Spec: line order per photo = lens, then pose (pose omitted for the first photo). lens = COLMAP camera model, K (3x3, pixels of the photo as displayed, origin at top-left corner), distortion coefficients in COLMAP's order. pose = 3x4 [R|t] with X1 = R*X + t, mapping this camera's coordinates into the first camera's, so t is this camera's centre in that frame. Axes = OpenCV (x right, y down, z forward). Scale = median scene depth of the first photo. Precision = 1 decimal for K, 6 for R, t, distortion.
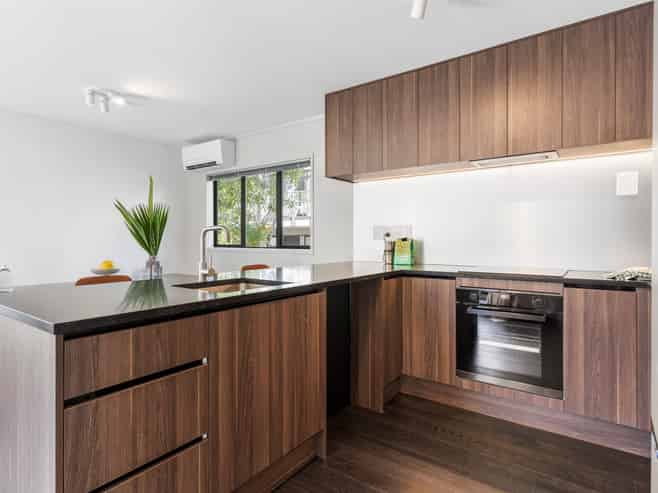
lens RADIAL K [[377.1, 0, 328.5], [0, 377.1, 241.3], [0, 0, 1]] dist [0.001907, 0.000217]
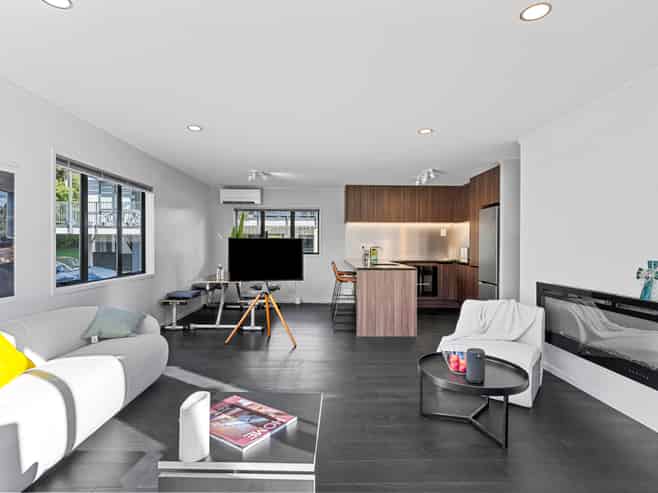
lens RADIAL K [[366.2, 0, 328.8], [0, 366.2, 247.0], [0, 0, 1]] dist [-0.024779, -0.003093]
pose [[0.804022, 0.009942, 0.594517, -1.285843], [-0.002131, 0.999902, -0.013839, 0.011629], [-0.594596, 0.009861, 0.803964, -0.648050]]
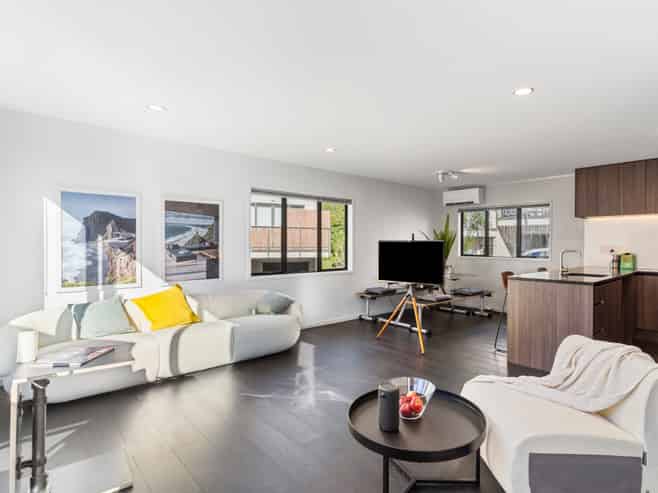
lens RADIAL K [[366.2, 0, 342.7], [0, 366.2, 249.7], [0, 0, 1]] dist [-0.024779, -0.003093]
pose [[0.971165, 0.016005, -0.237870, -0.599947], [-0.016332, 0.999866, 0.000595, -0.003551], [0.237848, 0.003307, 0.971297, -0.796211]]
